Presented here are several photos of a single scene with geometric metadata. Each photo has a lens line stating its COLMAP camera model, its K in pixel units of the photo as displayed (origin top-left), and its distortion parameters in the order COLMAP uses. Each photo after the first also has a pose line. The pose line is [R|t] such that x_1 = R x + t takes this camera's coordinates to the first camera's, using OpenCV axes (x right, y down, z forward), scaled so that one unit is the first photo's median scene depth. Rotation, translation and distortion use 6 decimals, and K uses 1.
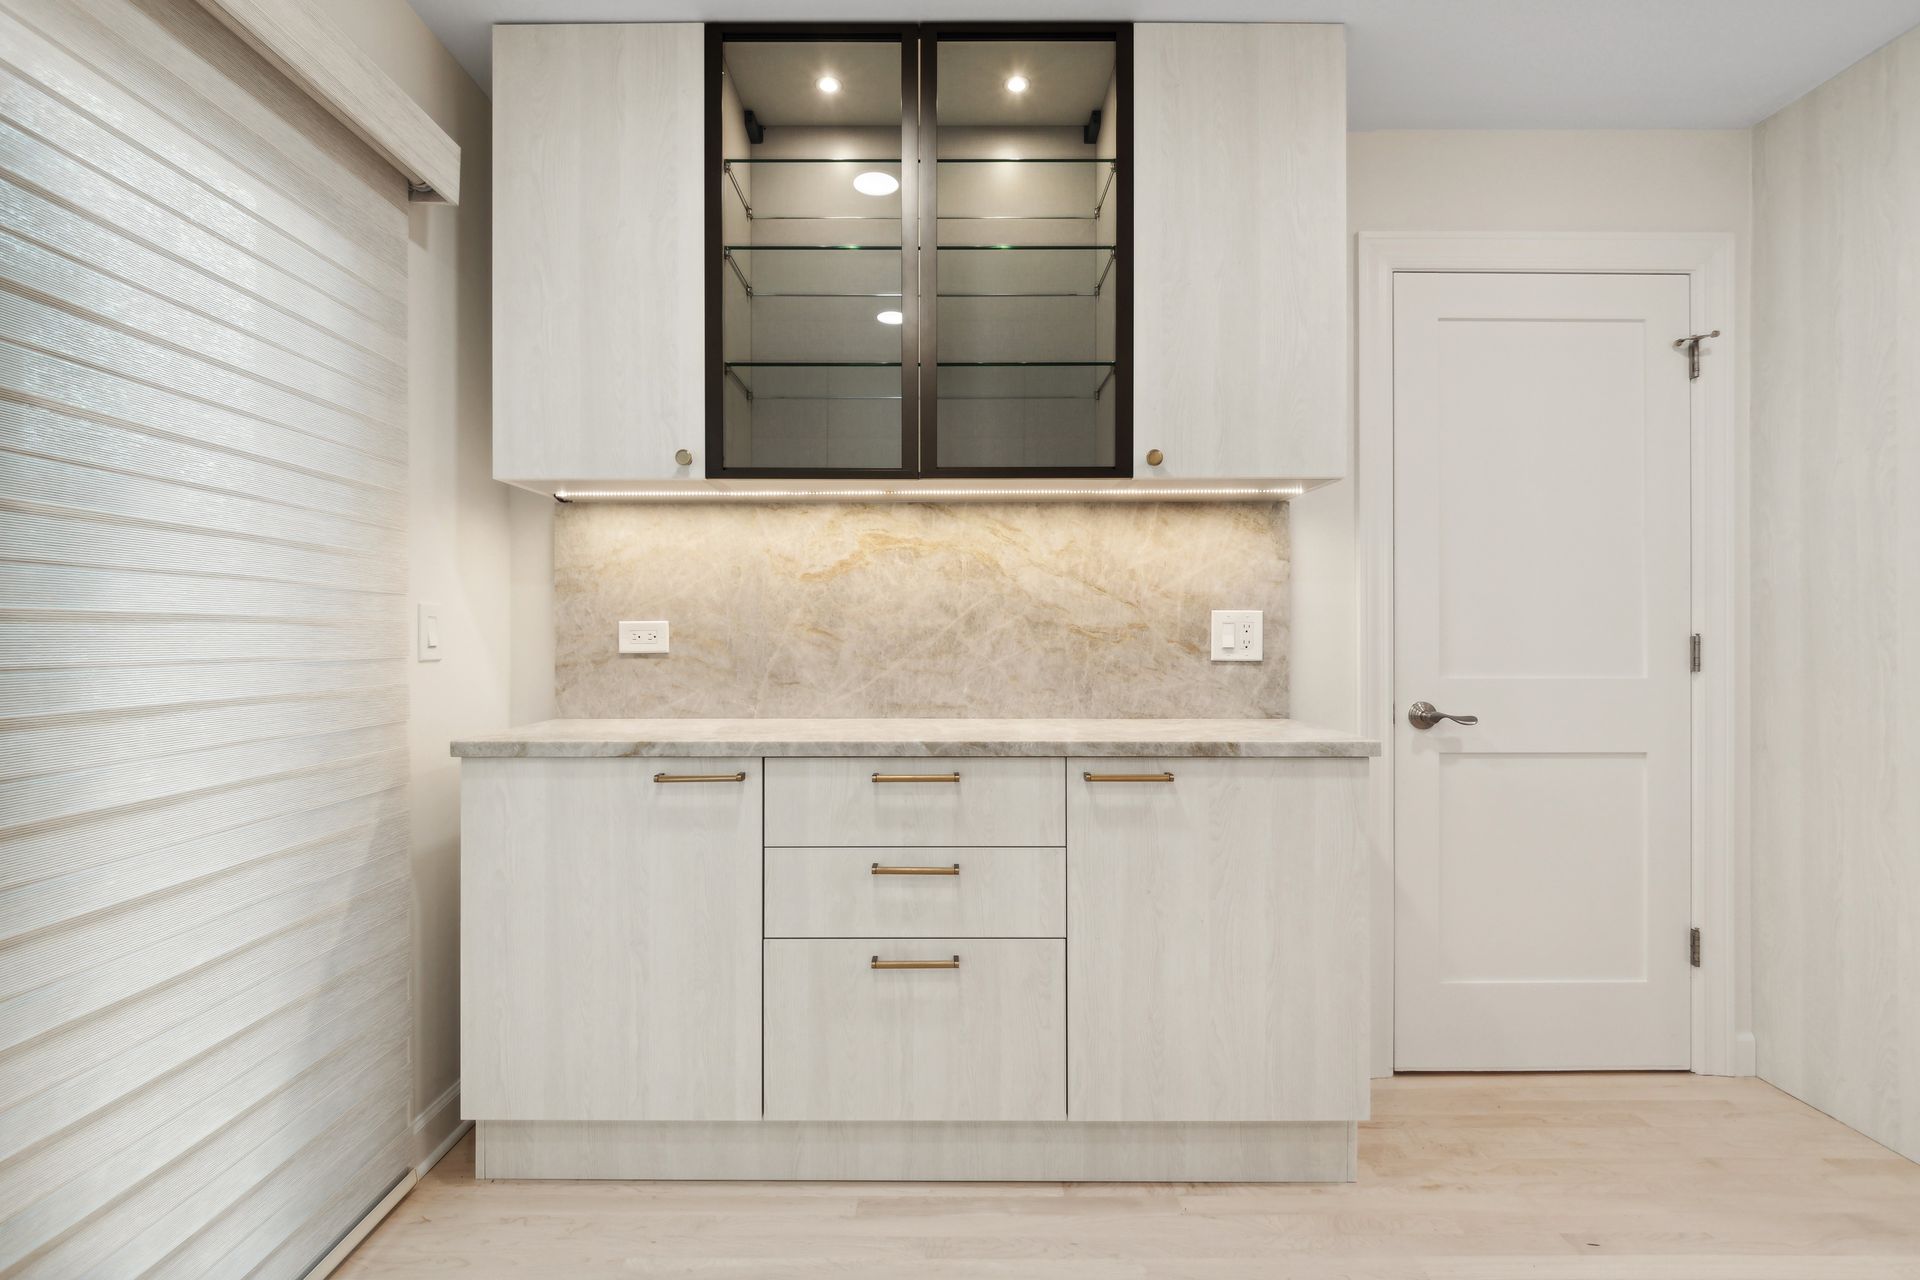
lens RADIAL K [[846.1, 0, 960.0], [0, 846.1, 640.0], [0, 0, 1]] dist [0.017687, -0.021673]
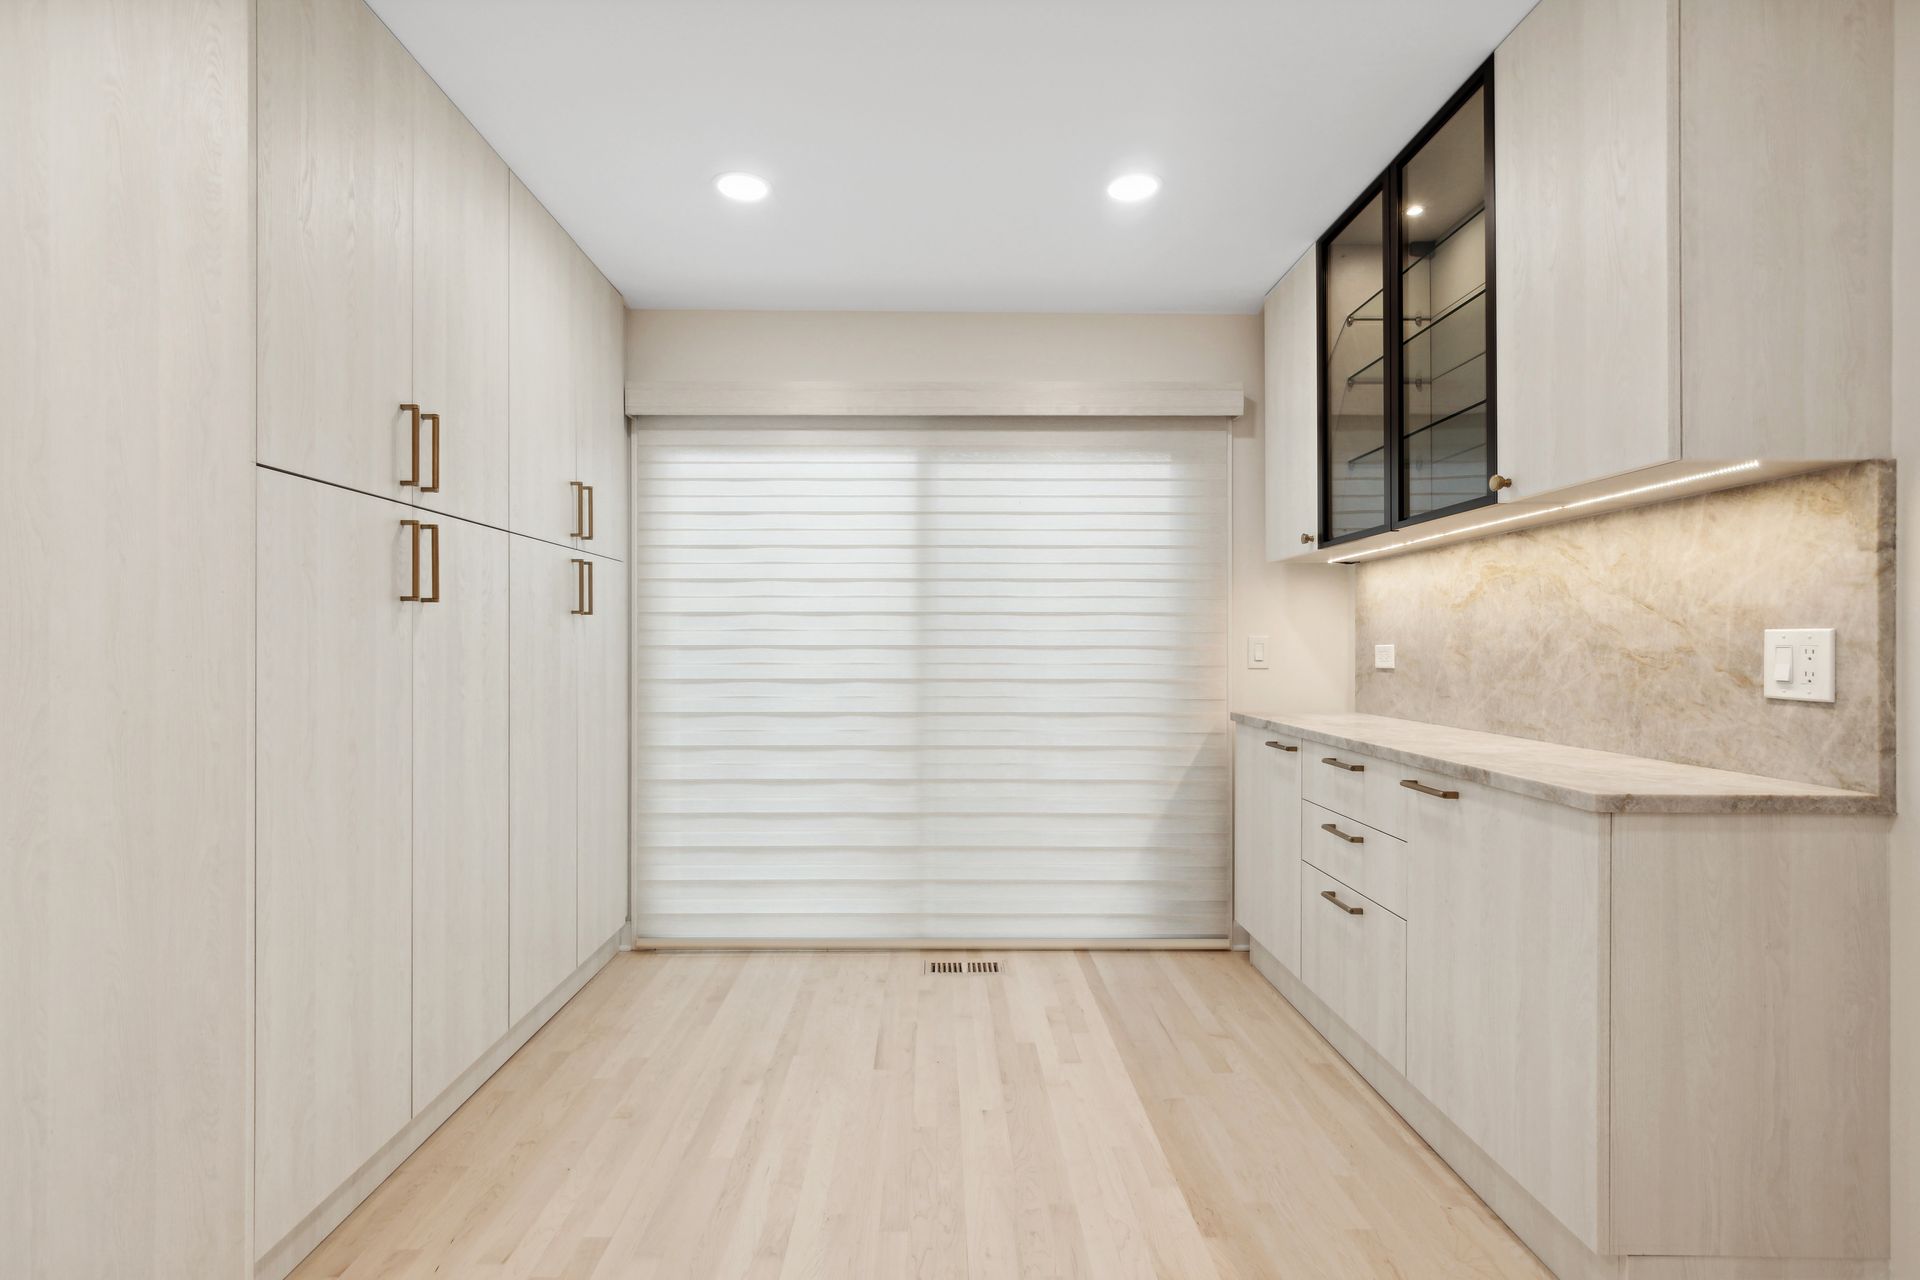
lens RADIAL K [[916.1, 0, 925.7], [0, 916.1, 652.7], [0, 0, 1]] dist [0.007000, -0.001172]
pose [[-0.014213, 0.007834, -0.999868, 1.105185], [-0.006955, 0.999944, 0.007934, -0.015941], [0.999875, 0.007066, -0.014158, 0.284820]]
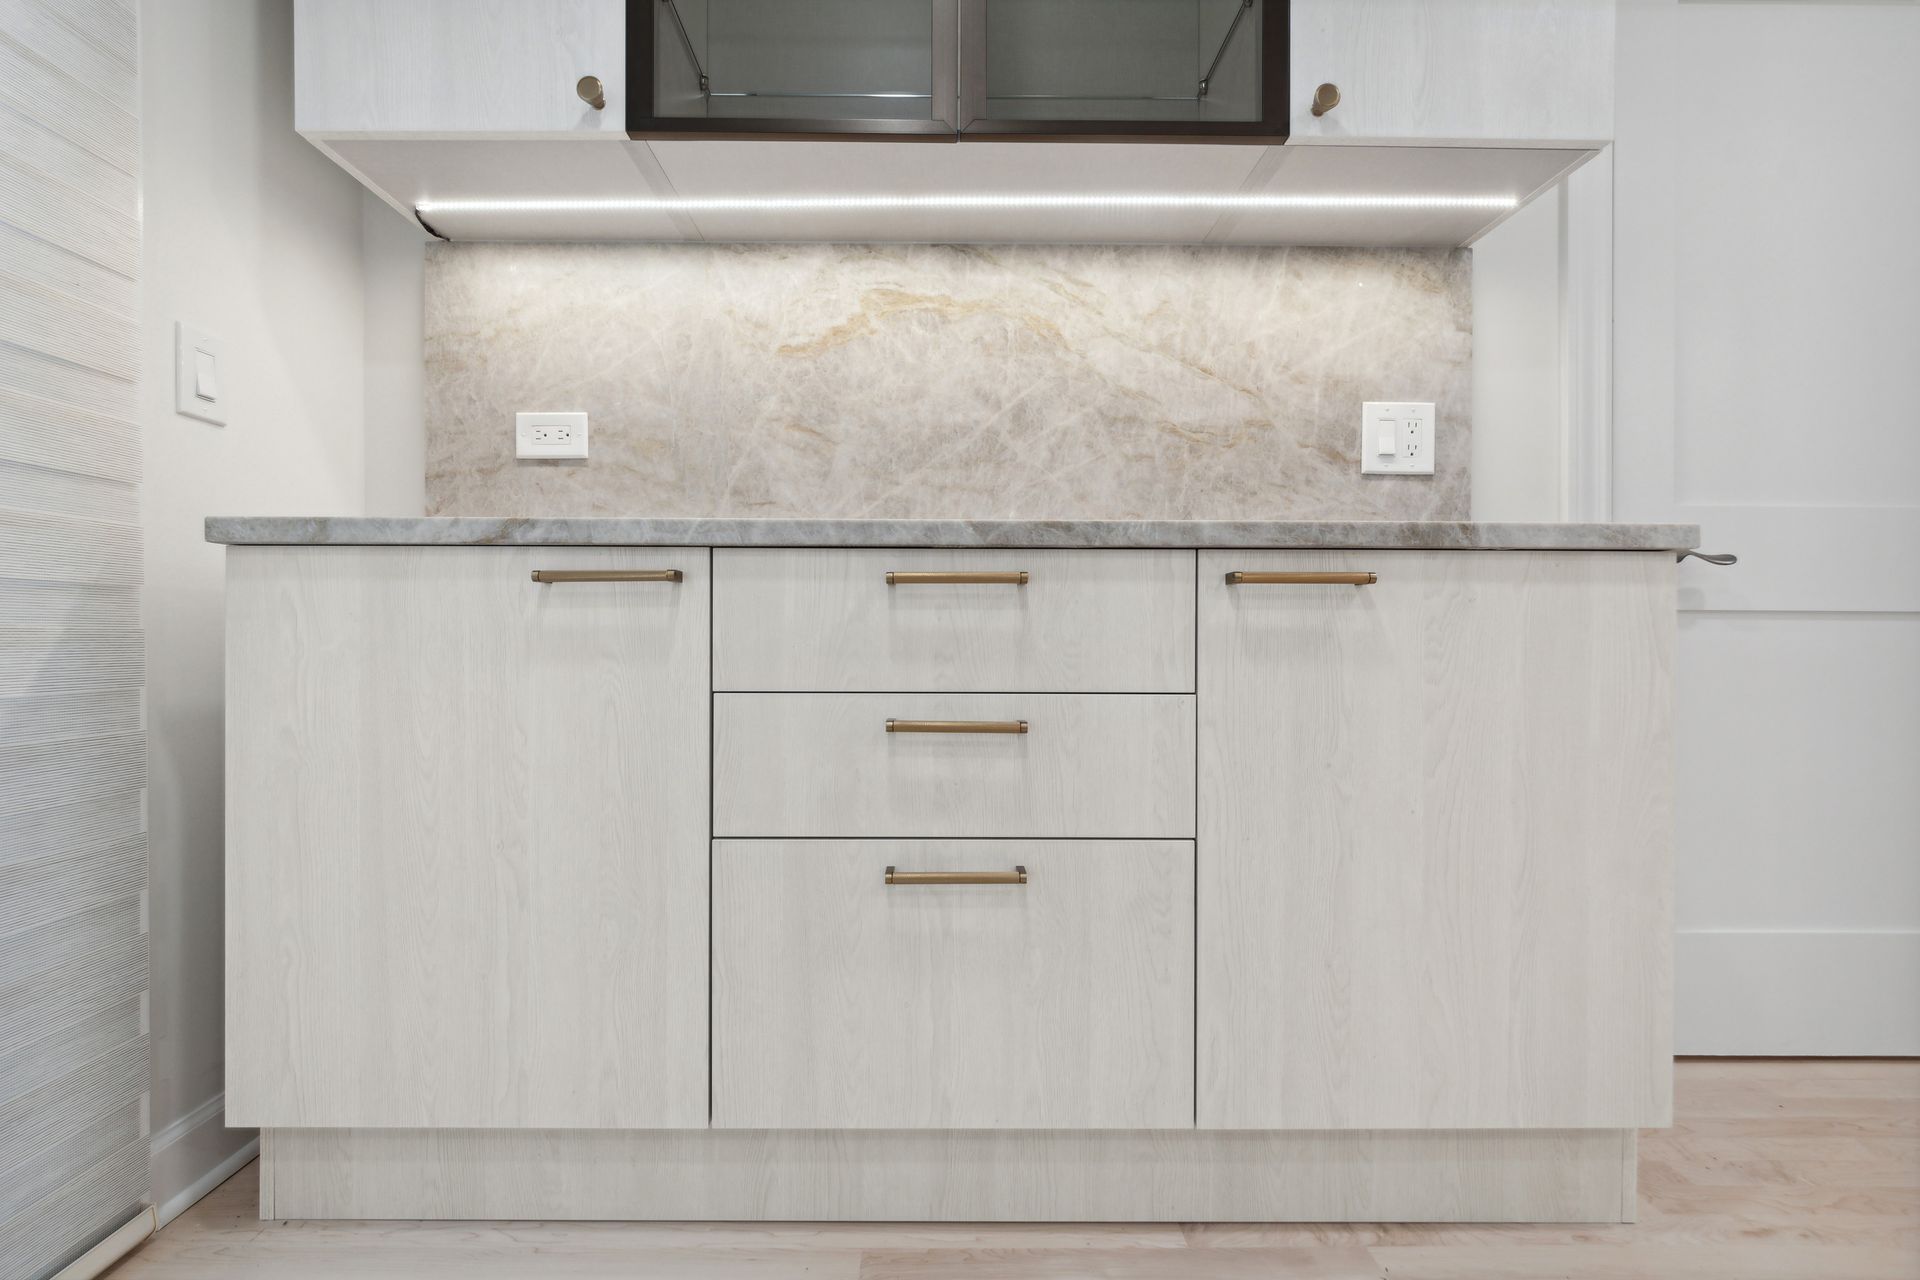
lens RADIAL K [[846.7, 0, 953.1], [0, 846.7, 643.4], [0, 0, 1]] dist [-0.002246, -0.000065]
pose [[0.999979, 0.003092, 0.005656, -0.046007], [-0.003117, 0.999986, 0.004336, 0.163516], [-0.005643, -0.004354, 0.999975, 0.300239]]
